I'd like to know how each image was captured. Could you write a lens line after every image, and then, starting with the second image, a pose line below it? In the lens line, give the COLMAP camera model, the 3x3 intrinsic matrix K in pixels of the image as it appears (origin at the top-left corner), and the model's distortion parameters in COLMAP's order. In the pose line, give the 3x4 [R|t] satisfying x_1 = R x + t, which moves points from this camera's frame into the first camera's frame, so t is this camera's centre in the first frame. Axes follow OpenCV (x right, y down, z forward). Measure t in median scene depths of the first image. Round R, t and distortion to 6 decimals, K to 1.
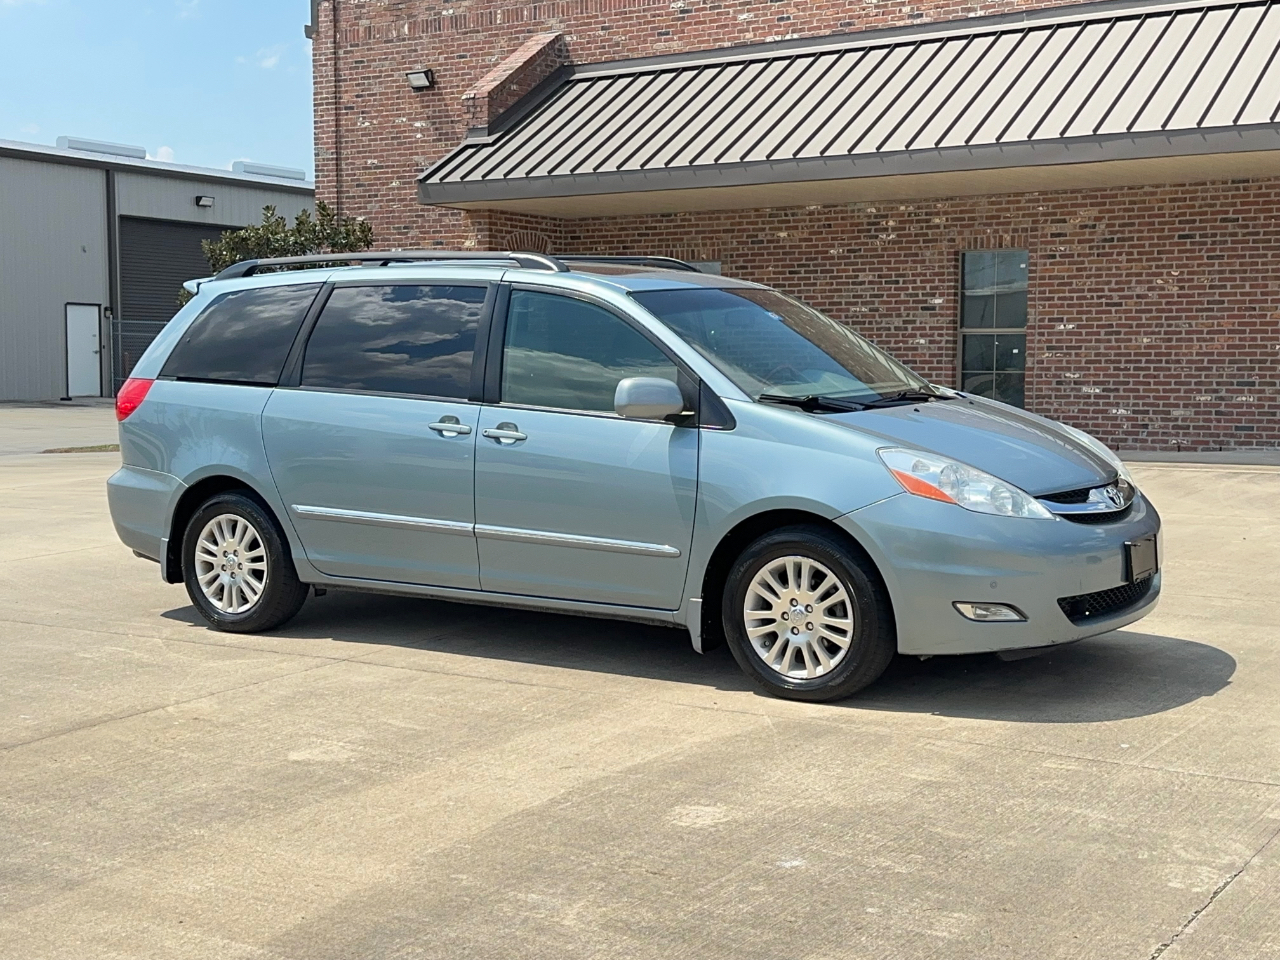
lens RADIAL K [[1724.2, 0, 635.0], [0, 1724.2, 479.7], [0, 0, 1]] dist [0.192495, -0.373765]
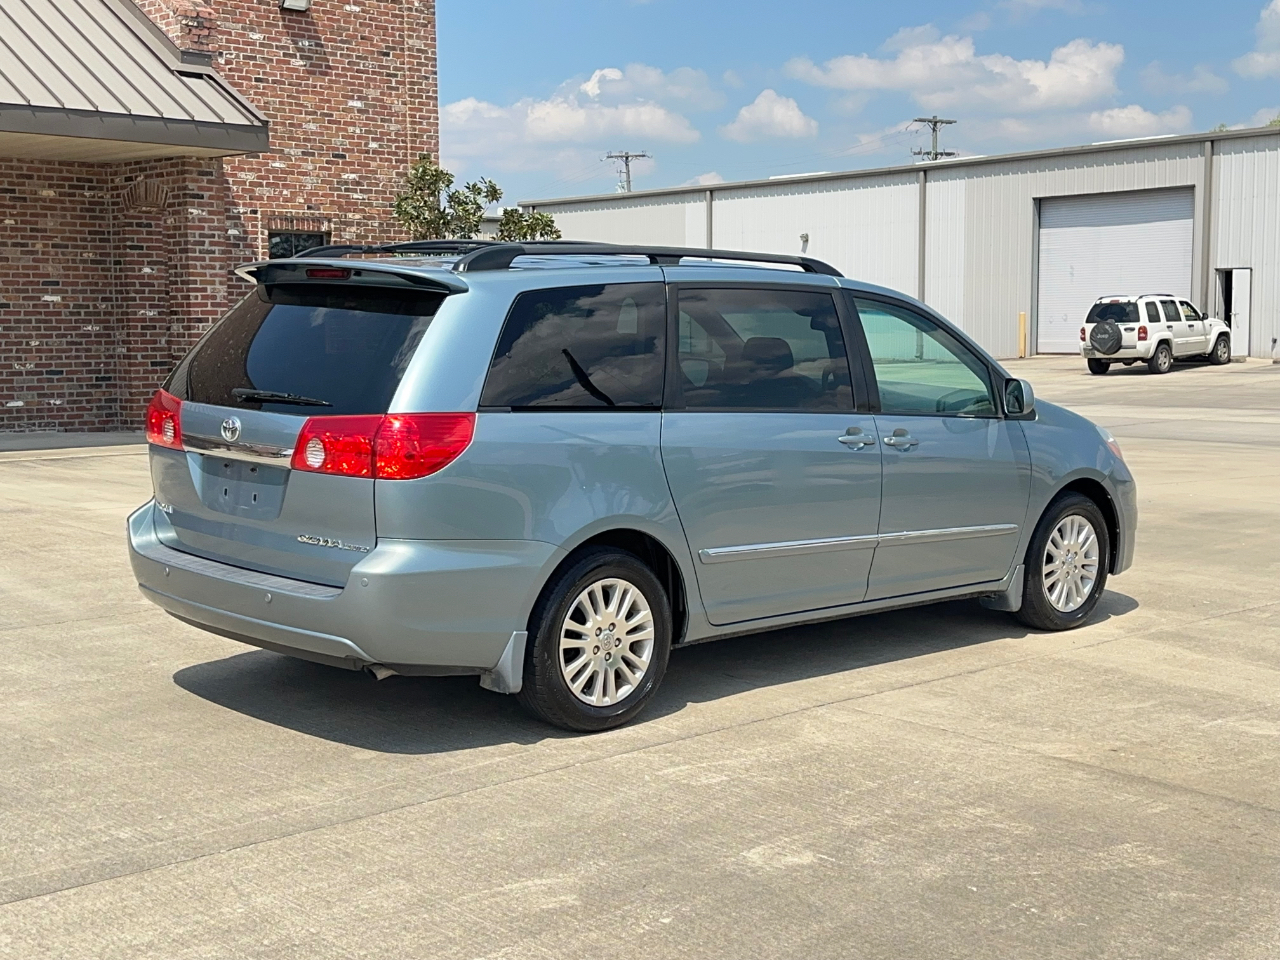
lens RADIAL K [[1734.4, 0, 644.0], [0, 1734.4, 476.3], [0, 0, 1]] dist [0.199806, -0.408886]
pose [[0.227351, -0.089273, 0.969712, -0.419388], [0.072147, 0.994597, 0.074649, -0.035195], [-0.971137, 0.052990, 0.232563, 0.346054]]
